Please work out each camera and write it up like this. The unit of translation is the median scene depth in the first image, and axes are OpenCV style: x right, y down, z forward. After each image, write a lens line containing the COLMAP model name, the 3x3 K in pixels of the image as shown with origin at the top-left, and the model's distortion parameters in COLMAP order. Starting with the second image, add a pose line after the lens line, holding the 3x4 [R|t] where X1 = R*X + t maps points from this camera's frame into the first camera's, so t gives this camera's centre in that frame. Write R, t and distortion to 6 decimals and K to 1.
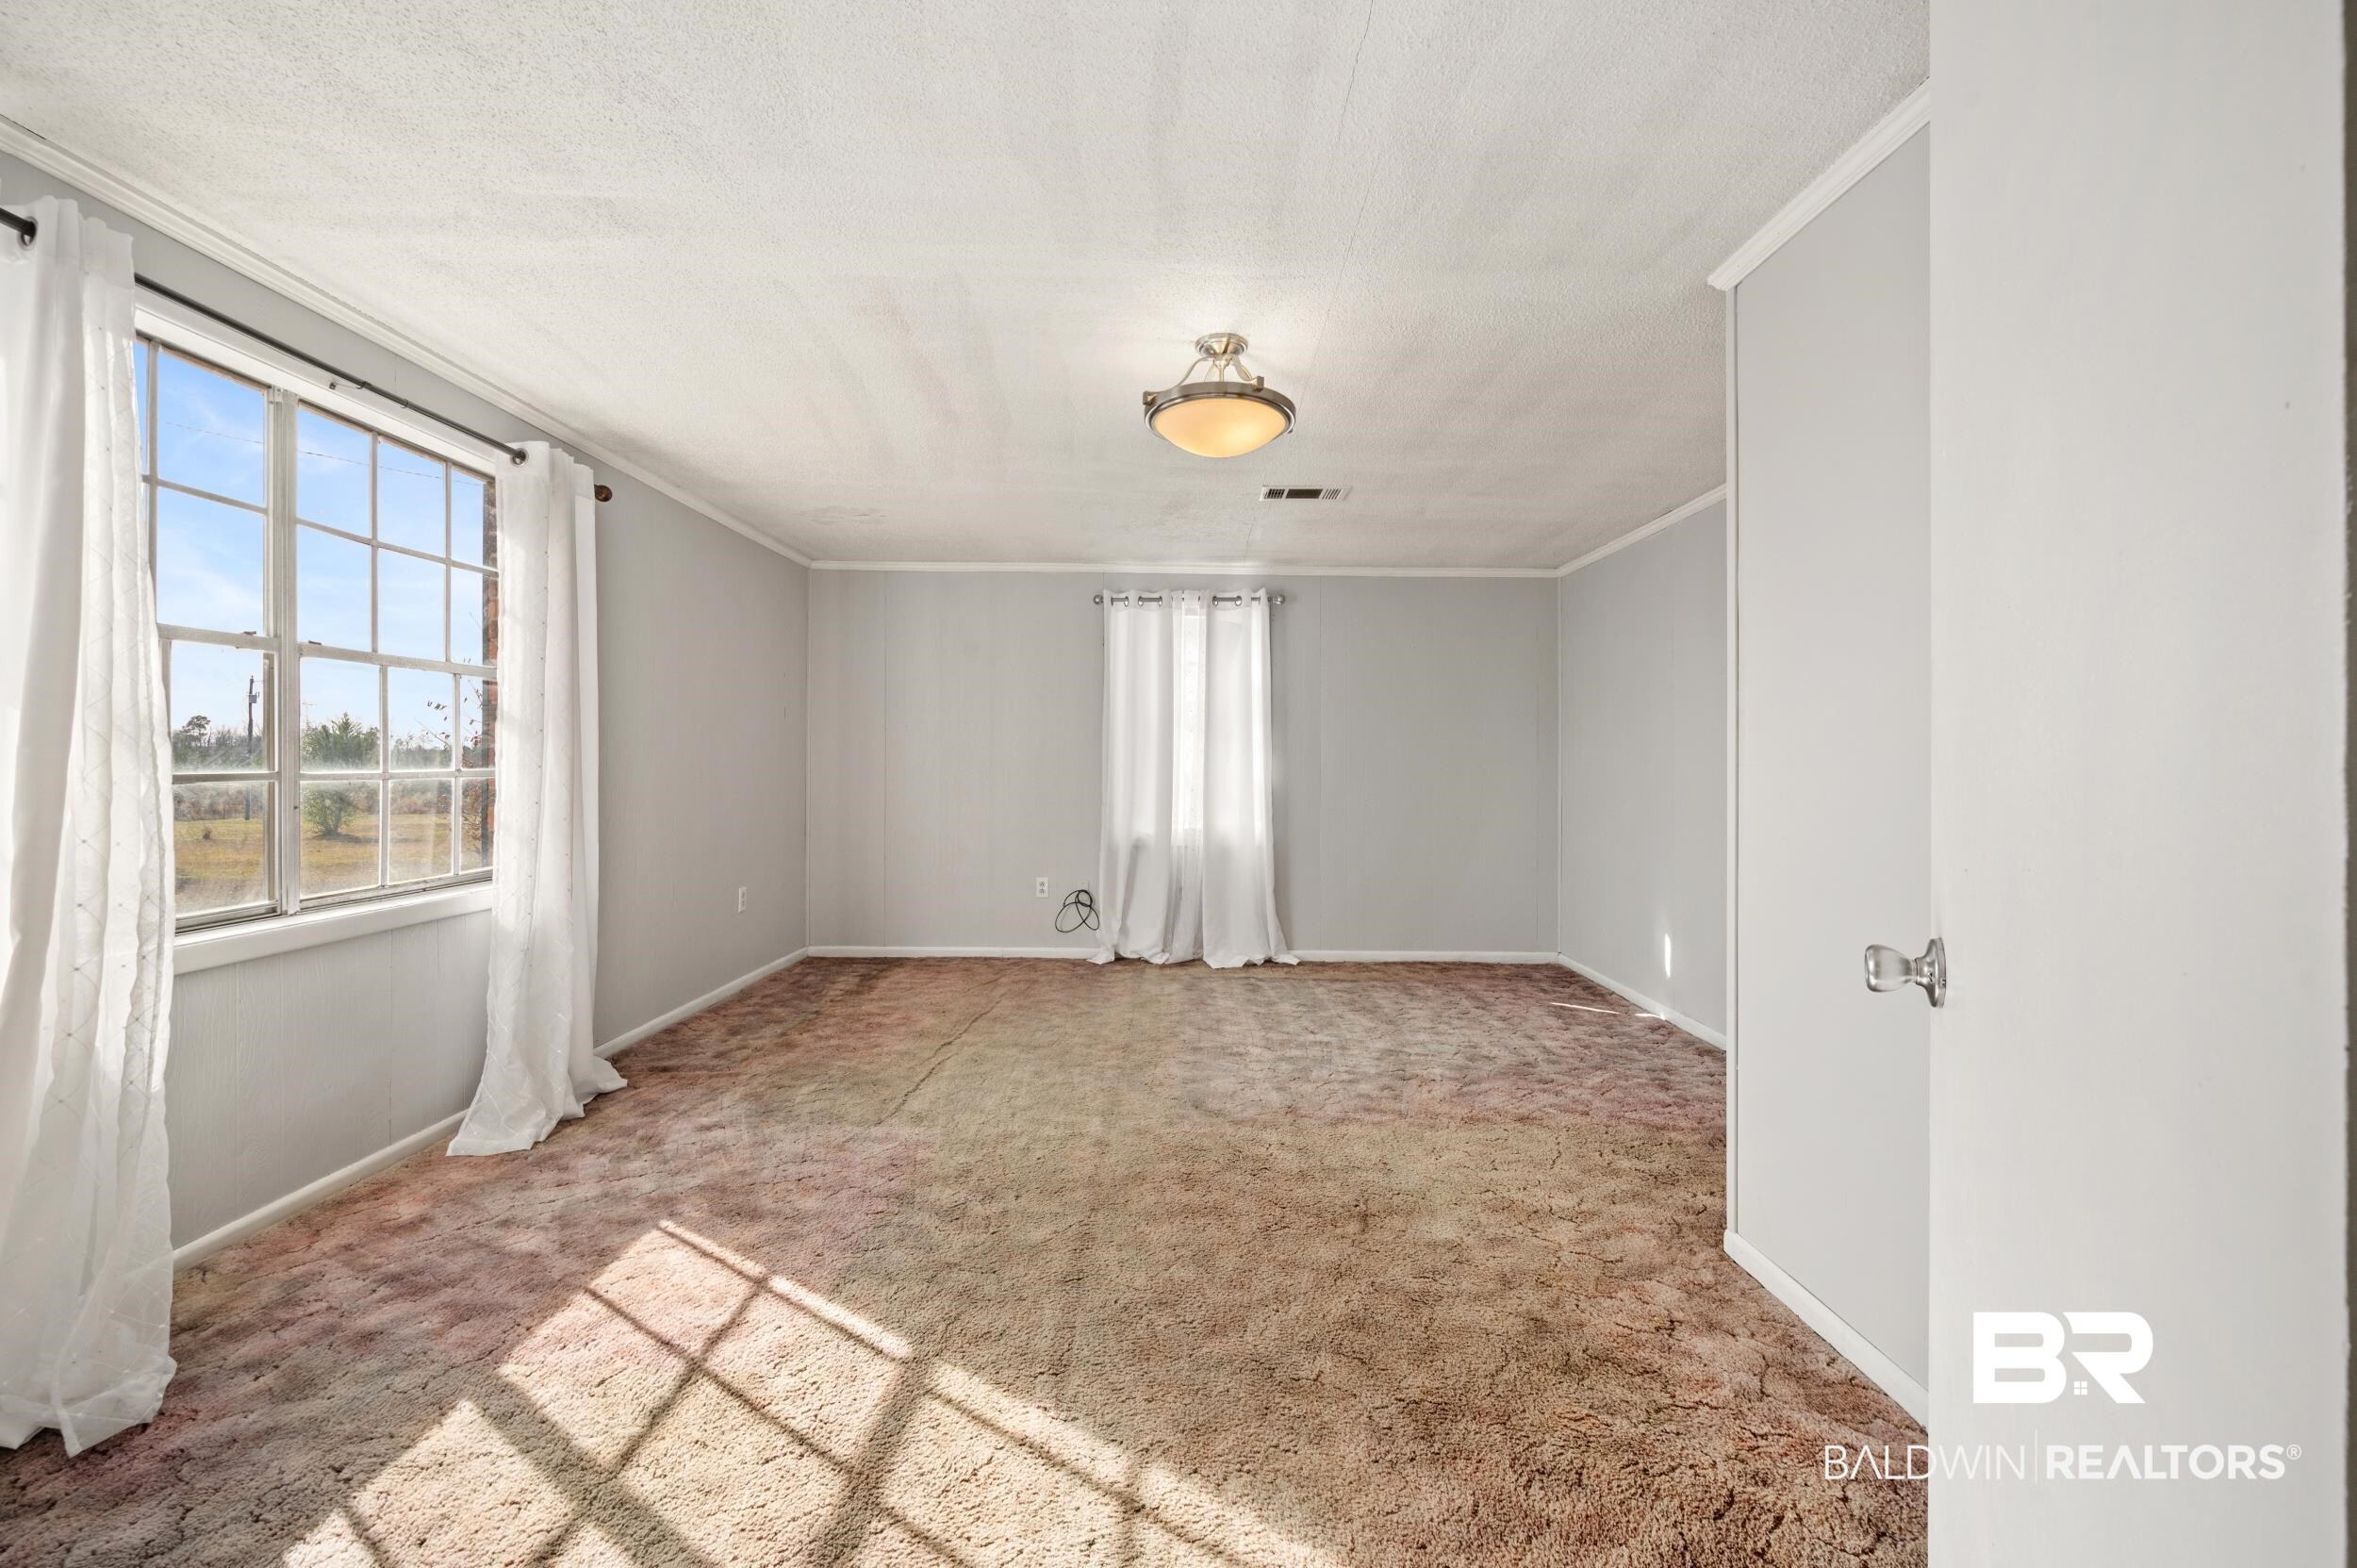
lens RADIAL K [[937.9, 0, 1186.4], [0, 937.9, 776.8], [0, 0, 1]] dist [-0.000189, 0.001212]
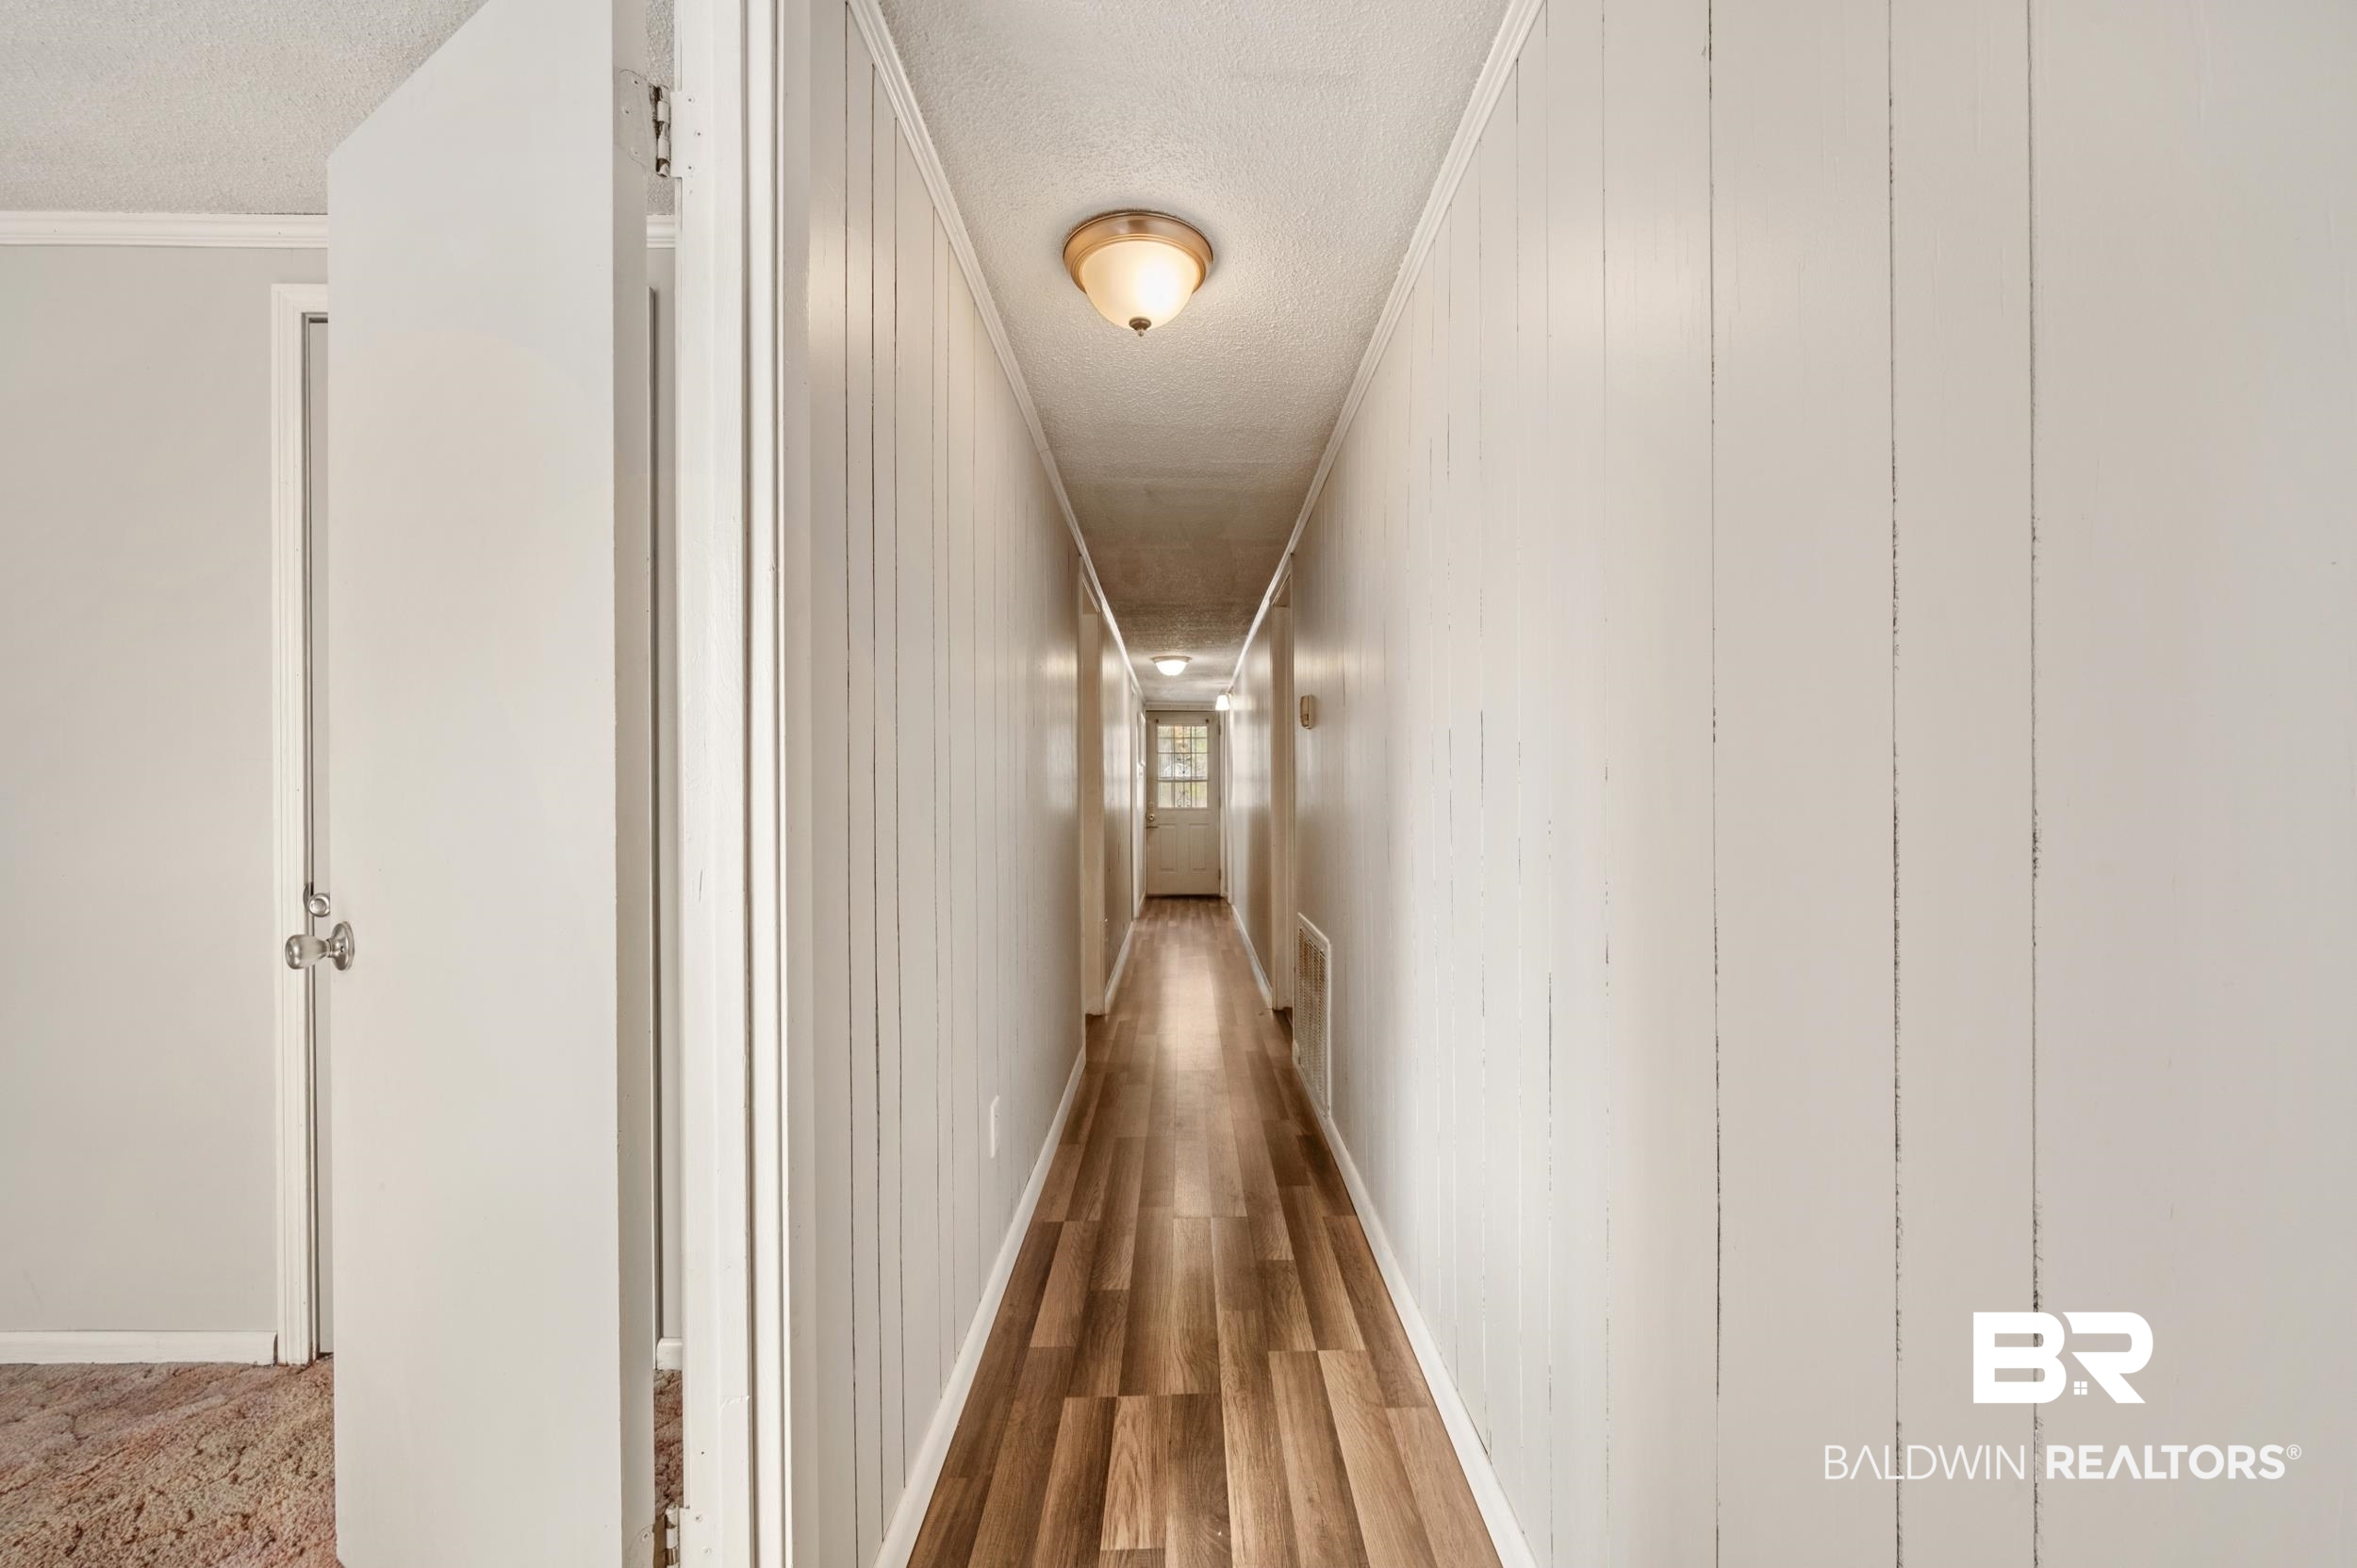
lens RADIAL K [[937.9, 0, 1186.4], [0, 937.9, 776.8], [0, 0, 1]] dist [-0.000189, 0.001212]
pose [[0.010177, 0.019969, 0.999749, -0.428778], [0.011074, 0.999737, -0.020081, -0.002988], [-0.999887, 0.011275, 0.009953, -0.200976]]
